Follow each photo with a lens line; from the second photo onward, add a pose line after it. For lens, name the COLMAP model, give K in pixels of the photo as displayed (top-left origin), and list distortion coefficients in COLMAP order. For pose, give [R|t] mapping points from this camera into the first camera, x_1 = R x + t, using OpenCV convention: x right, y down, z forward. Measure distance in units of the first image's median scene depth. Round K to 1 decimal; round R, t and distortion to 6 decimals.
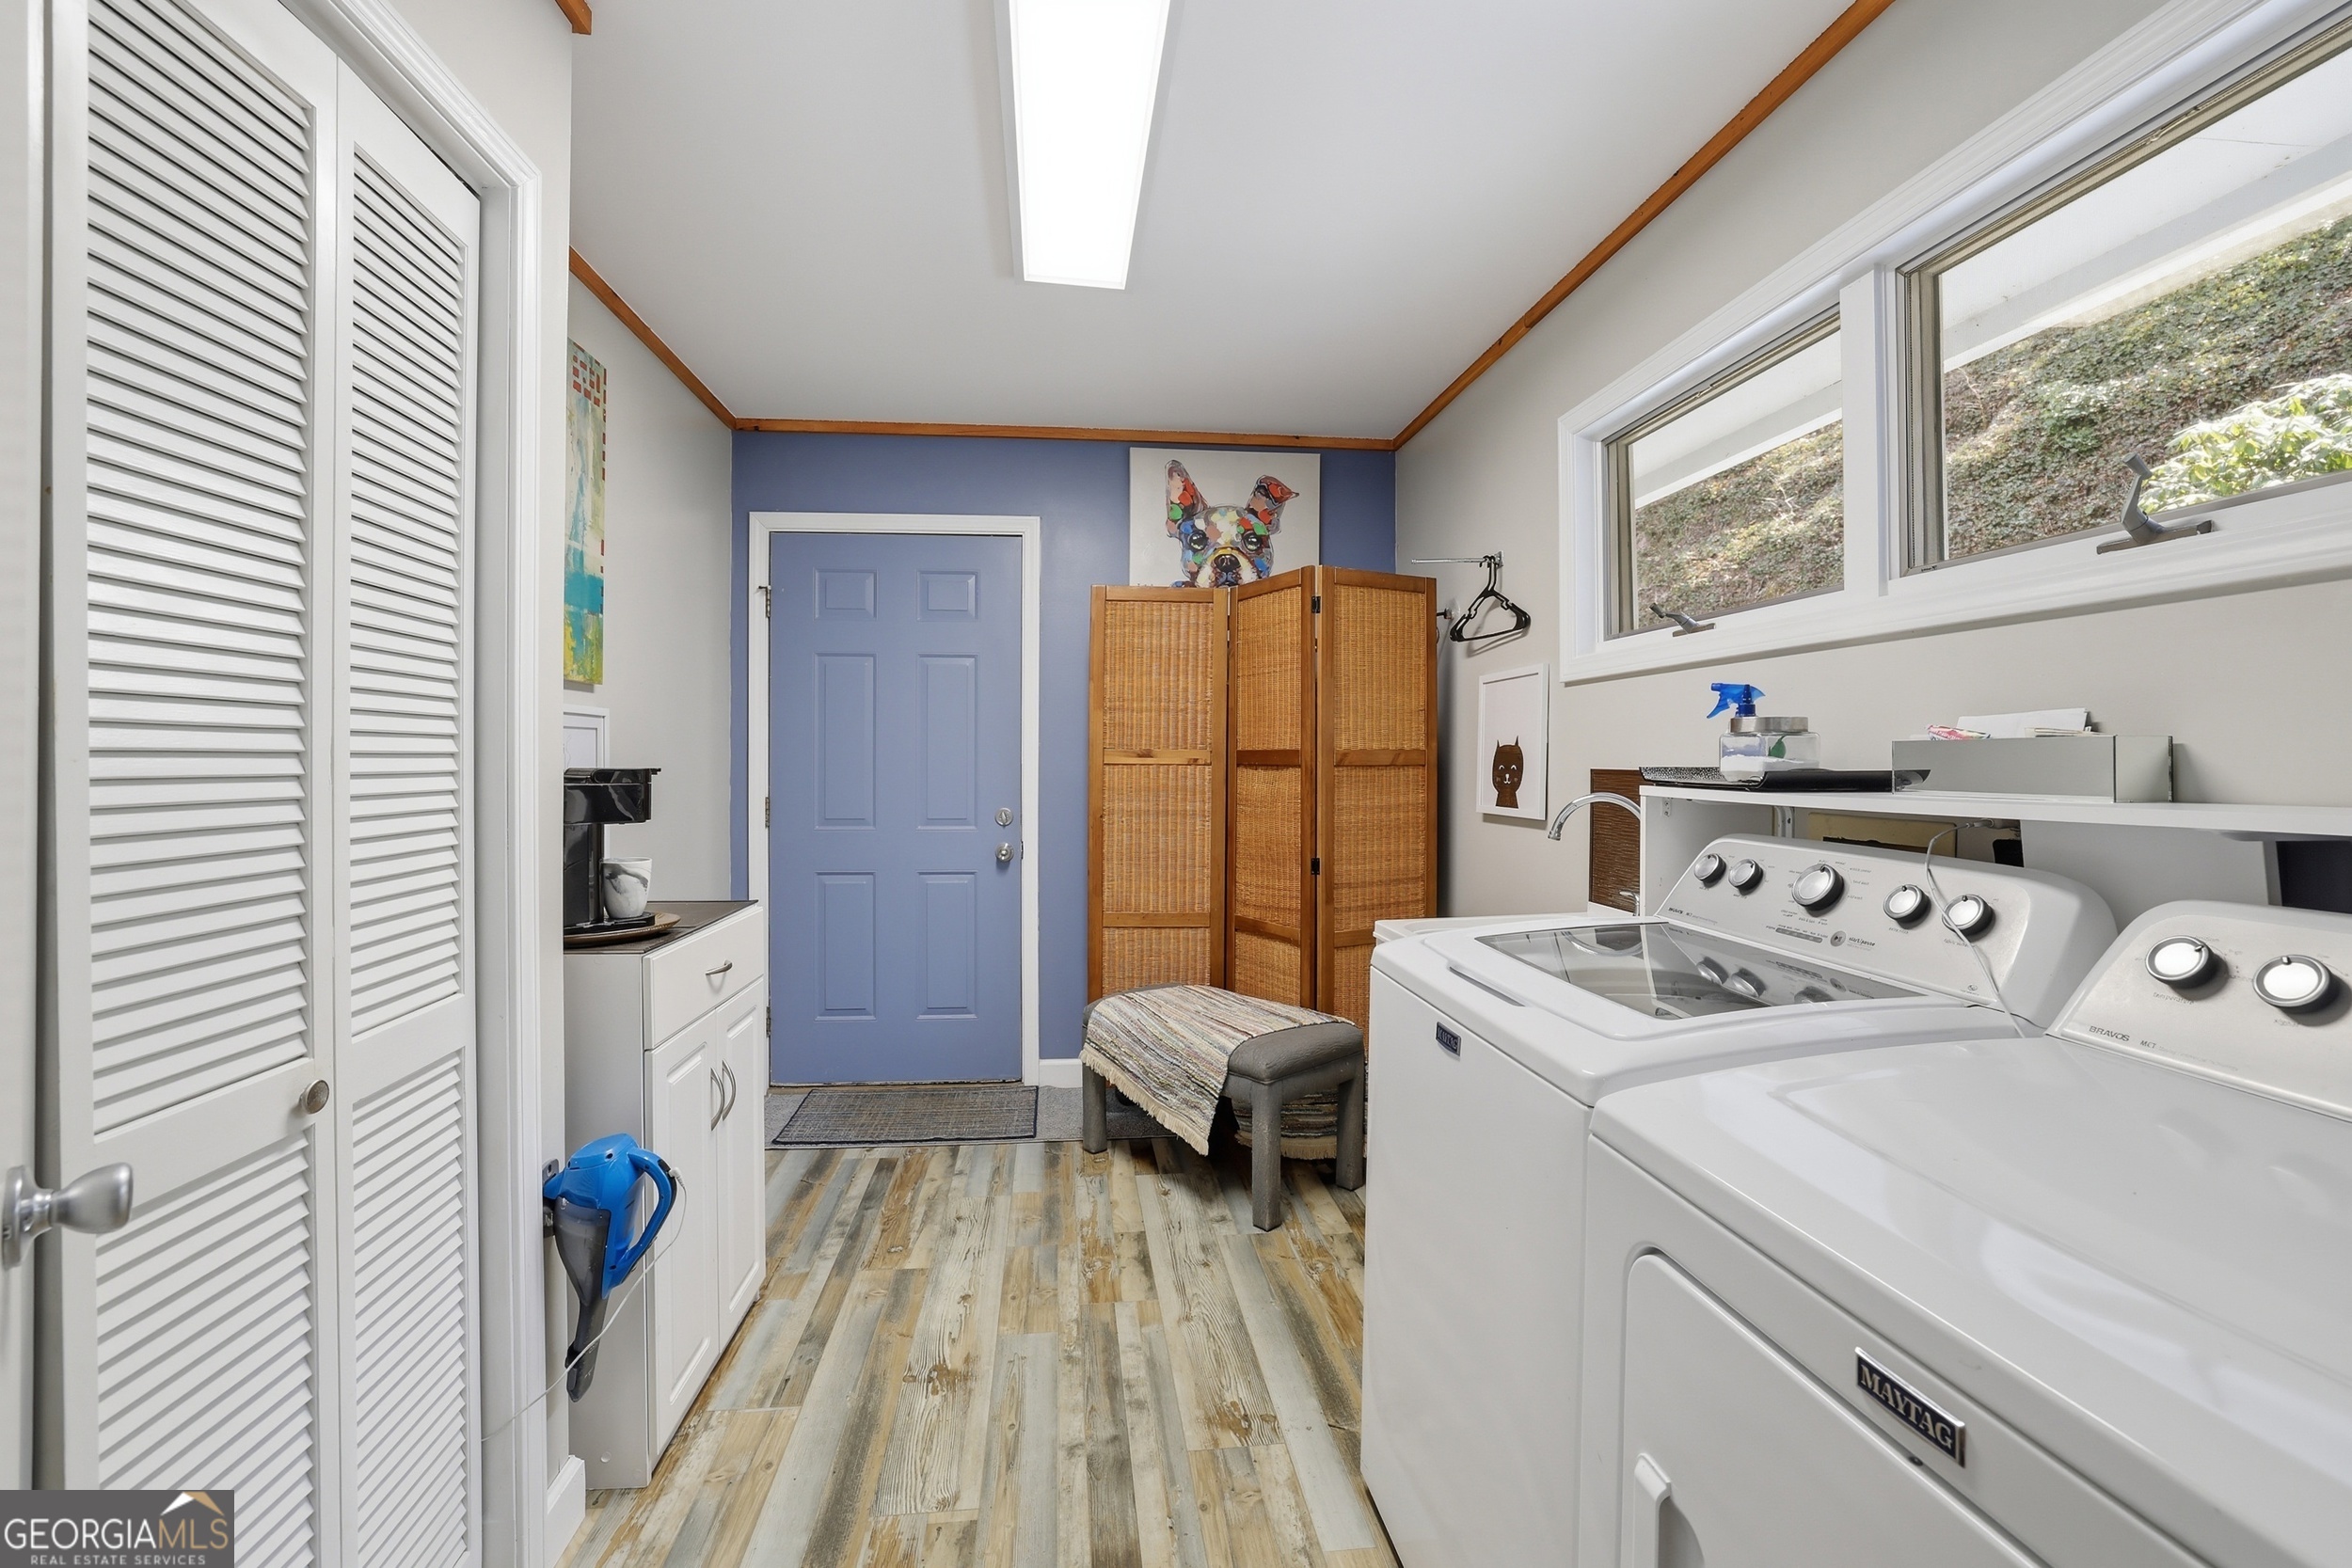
lens RADIAL K [[1025.2, 0, 1157.7], [0, 1025.2, 768.4], [0, 0, 1]] dist [0.000886, 0.000437]
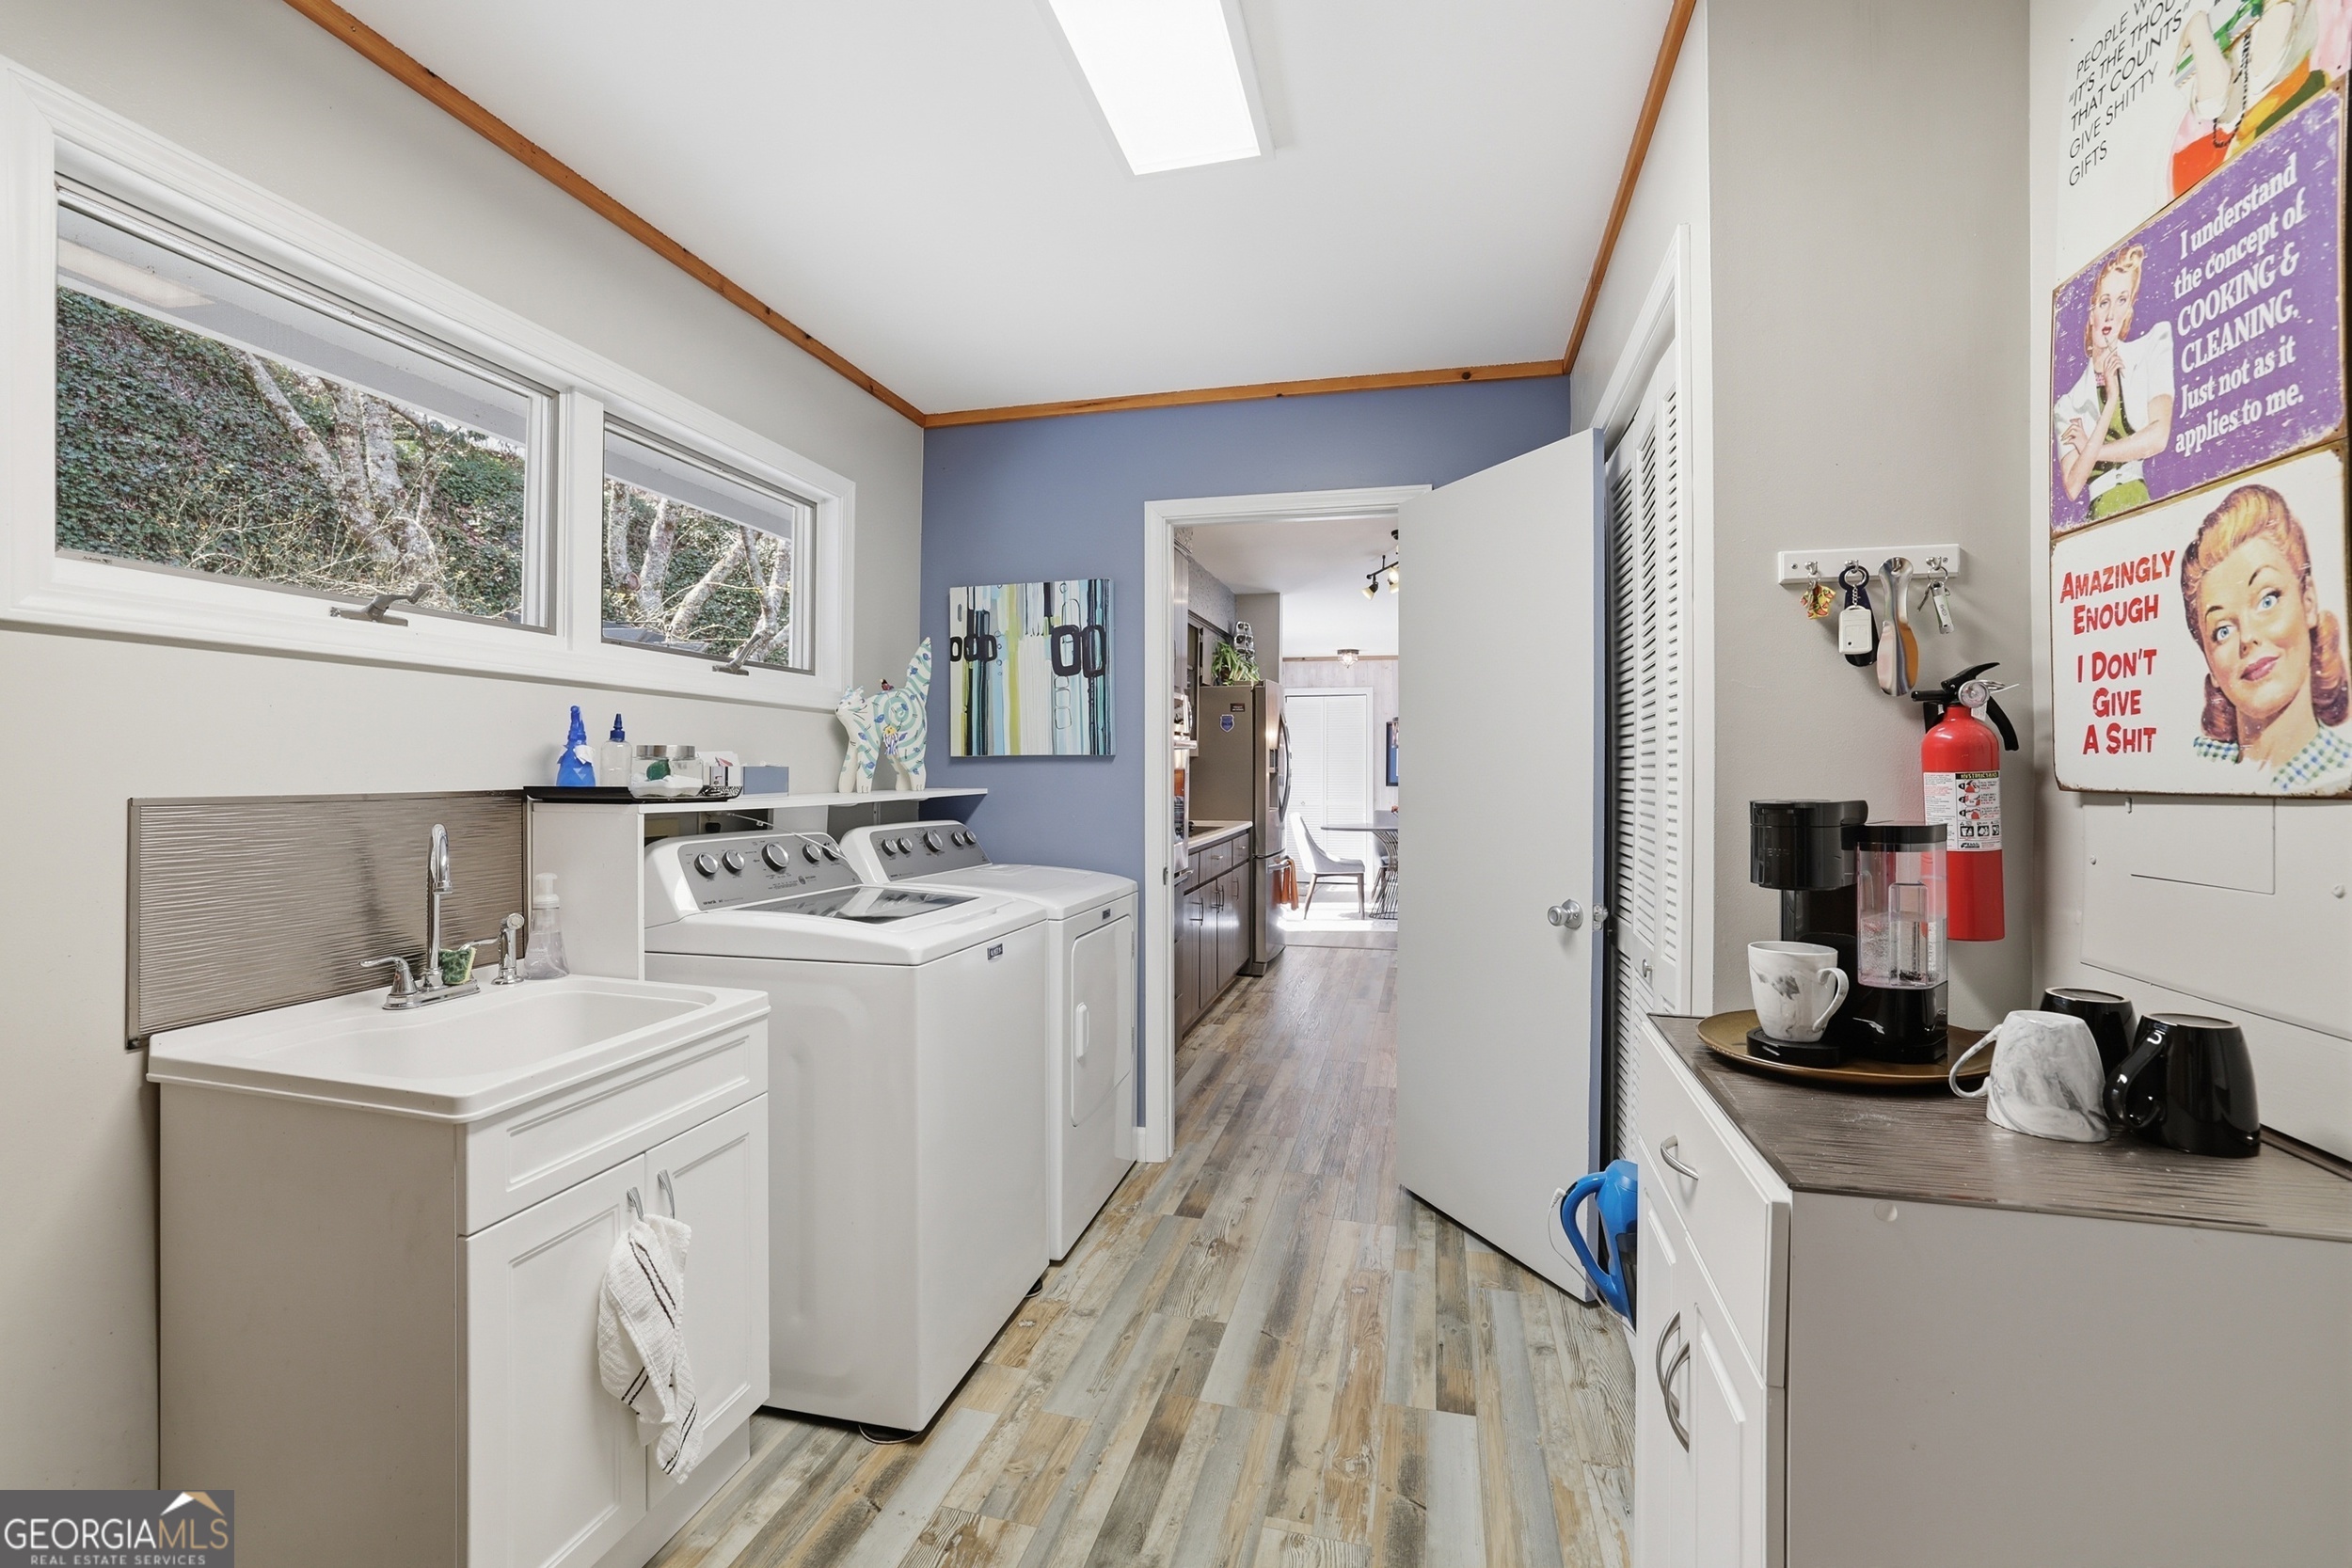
lens RADIAL K [[1025.2, 0, 1163.2], [0, 1025.2, 771.7], [0, 0, 1]] dist [0.000886, 0.000437]
pose [[-0.937269, -0.003456, 0.348589, -0.415944], [-0.000109, 0.999954, 0.009621, -0.027934], [-0.348606, 0.008979, -0.937226, 1.904769]]
